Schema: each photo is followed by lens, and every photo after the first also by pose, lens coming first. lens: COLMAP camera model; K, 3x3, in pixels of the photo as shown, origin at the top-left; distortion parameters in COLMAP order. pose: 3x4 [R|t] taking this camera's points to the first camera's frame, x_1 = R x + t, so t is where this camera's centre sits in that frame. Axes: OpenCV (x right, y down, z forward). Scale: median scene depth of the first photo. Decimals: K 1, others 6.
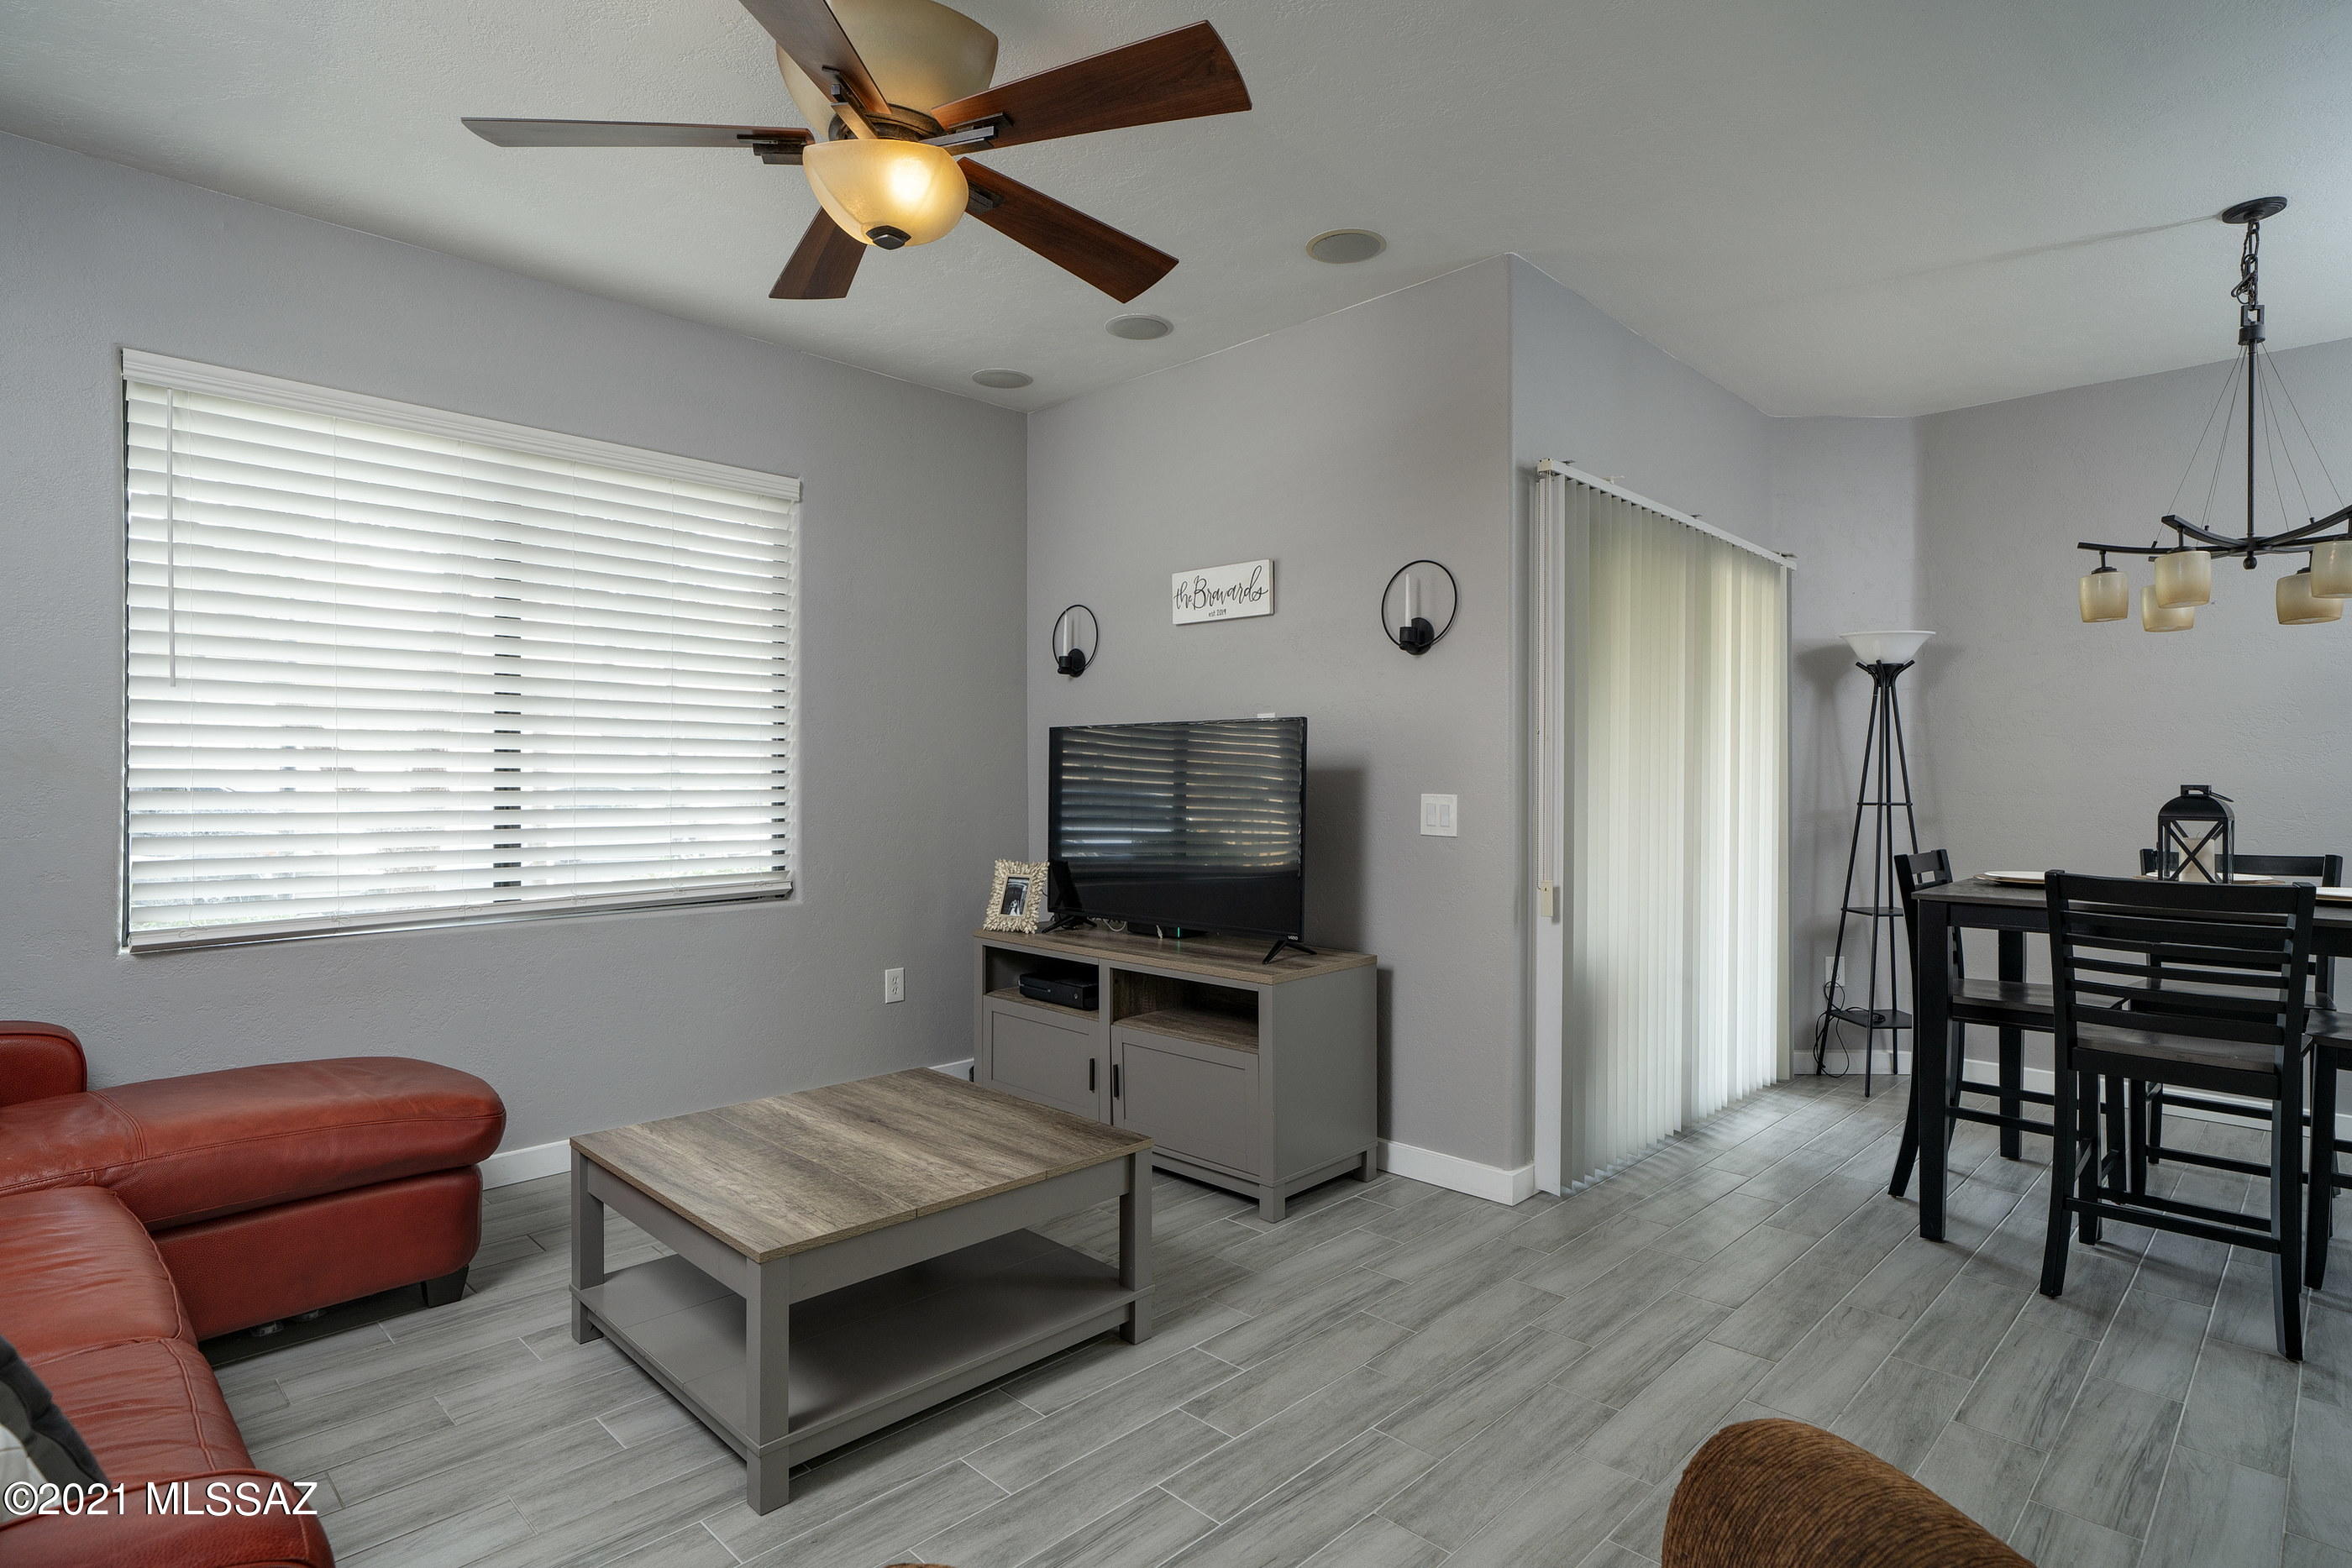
lens RADIAL K [[1227.3, 0, 1176.0], [0, 1227.3, 784.0], [0, 0, 1]] dist [-0.000786, -0.000511]
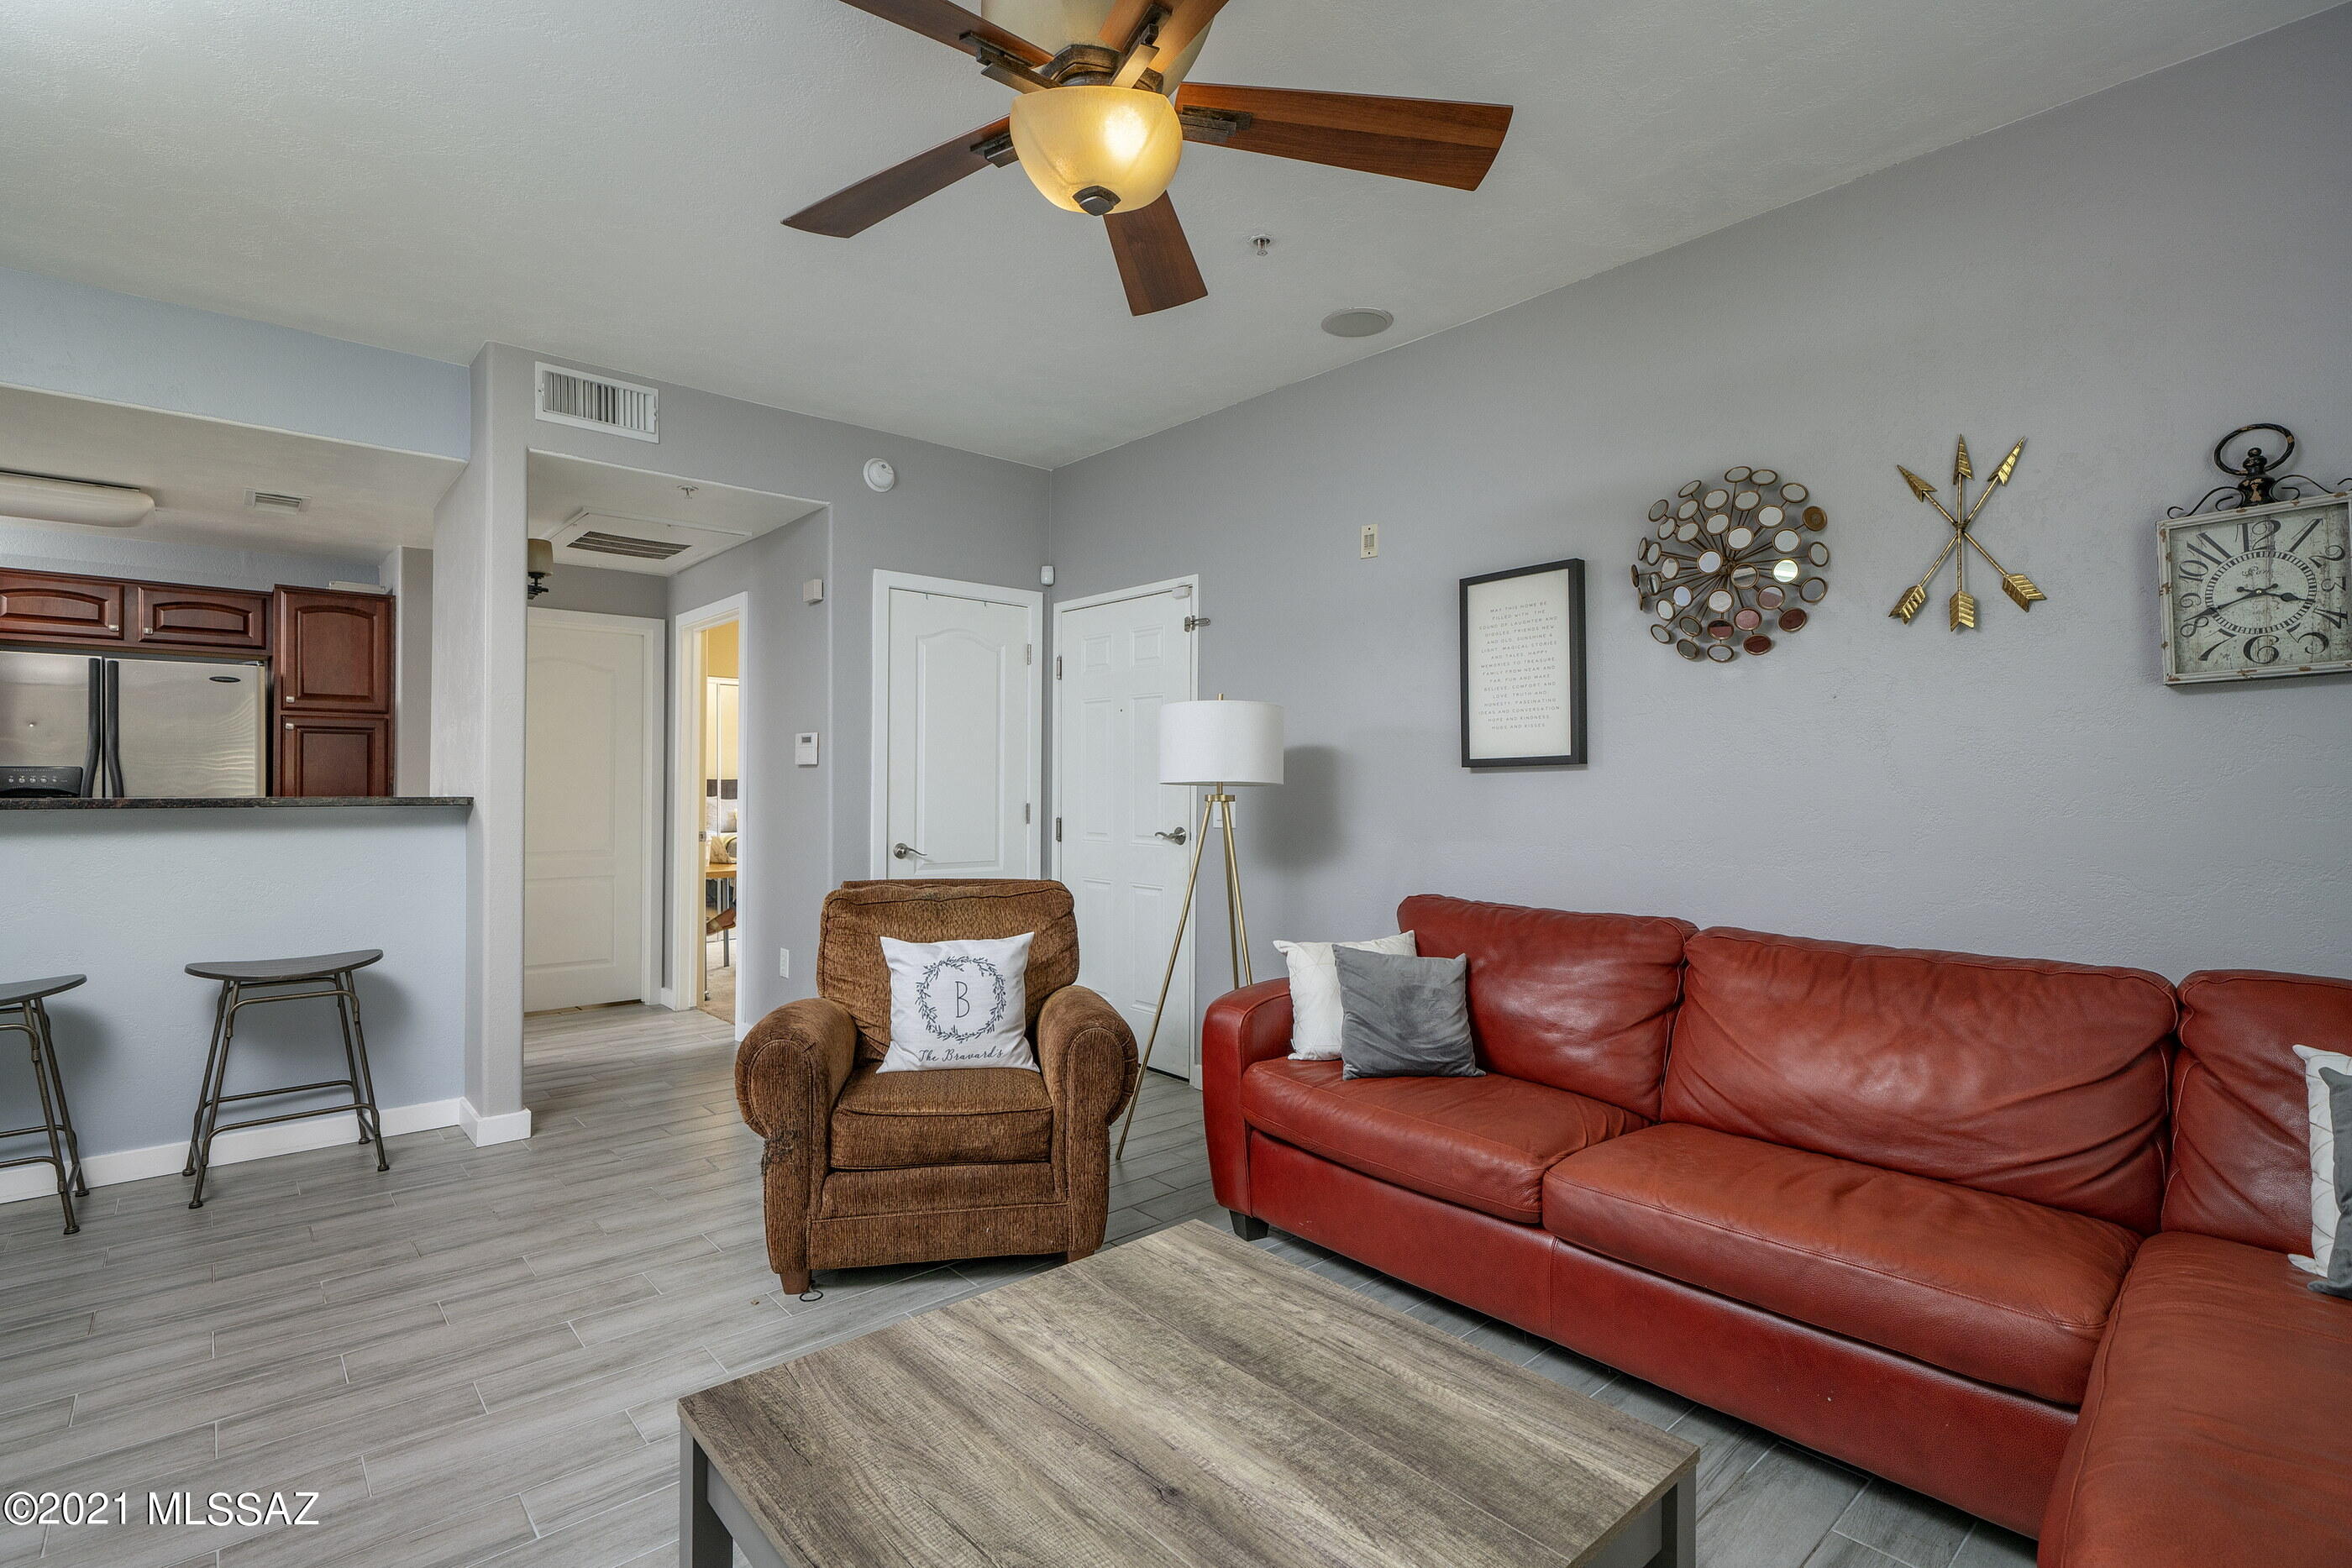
lens RADIAL K [[1111.9, 0, 1176.0], [0, 1111.9, 784.0], [0, 0, 1]] dist [0.001232, 0.000409]
pose [[-0.998037, -0.007890, 0.062125, -0.299169], [-0.007693, 0.999965, 0.003407, -0.011439], [-0.062149, 0.002922, -0.998063, 1.576671]]
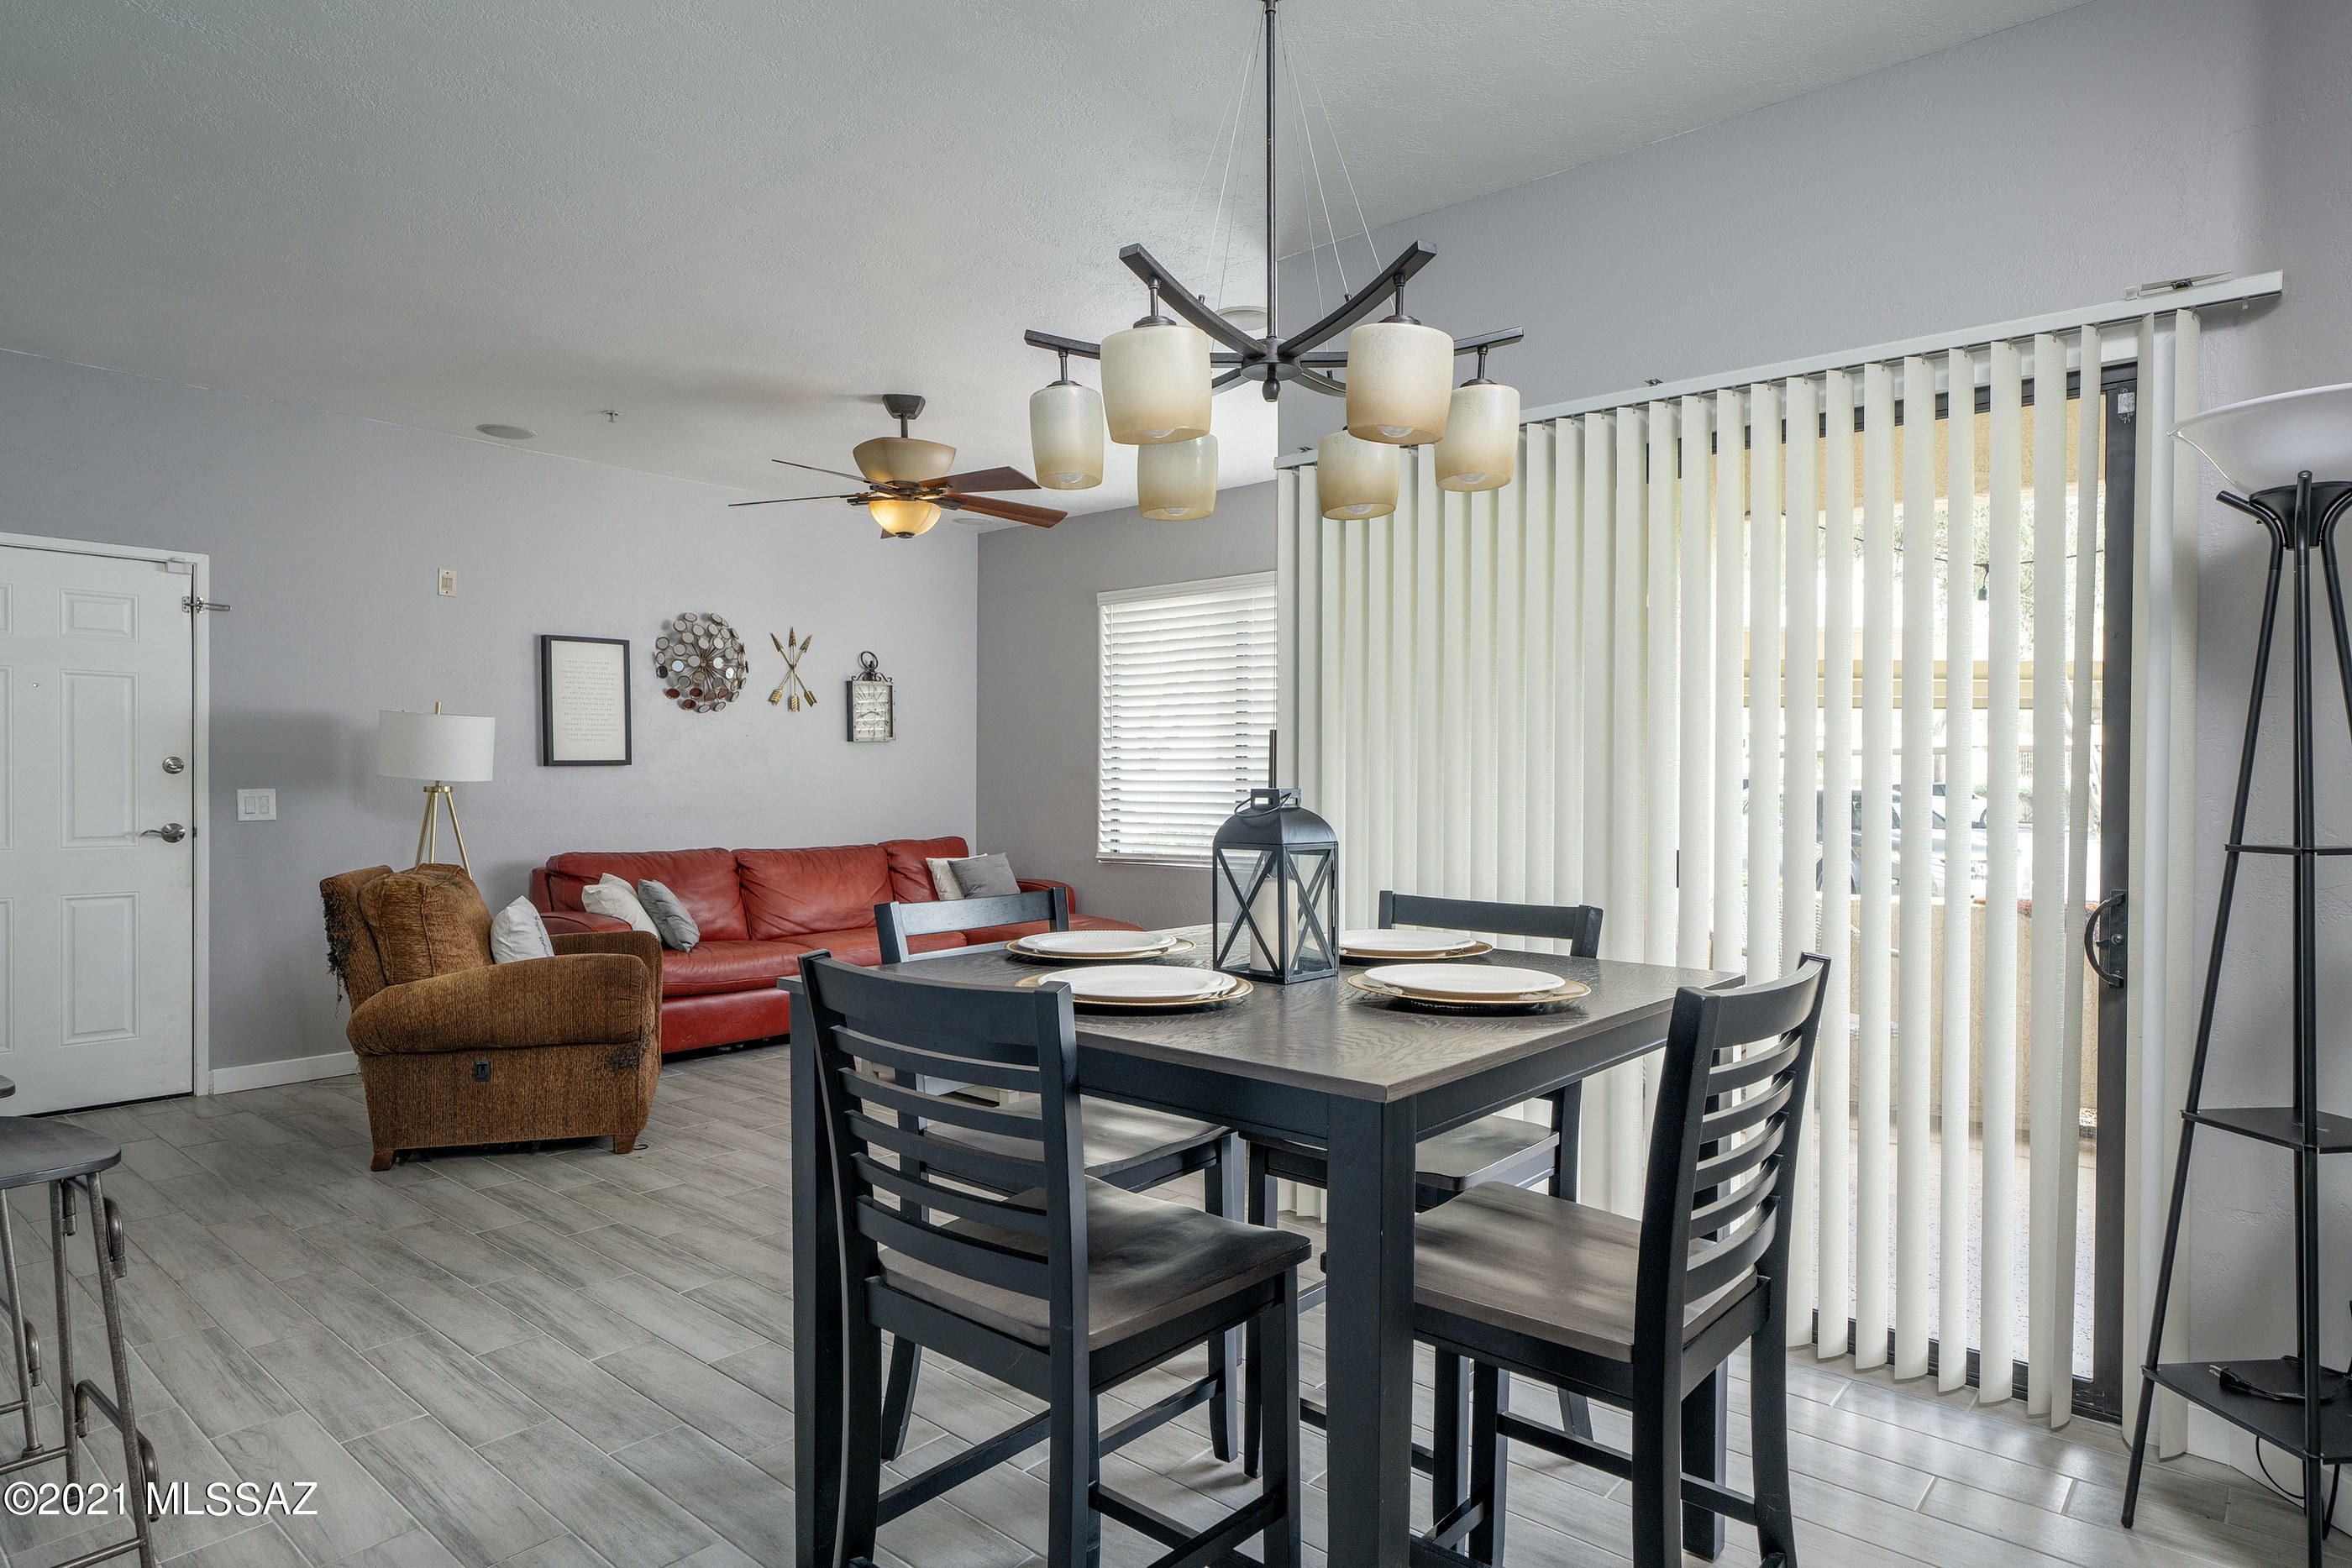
lens RADIAL K [[1398.4, 0, 1176.0], [0, 1398.4, 784.0], [0, 0, 1]] dist [-0.000107, -0.000211]
pose [[0.068982, -0.004175, -0.997609, 1.830308], [-0.008800, 0.999950, -0.004794, 0.001500], [0.997579, 0.009109, 0.068941, 1.150489]]
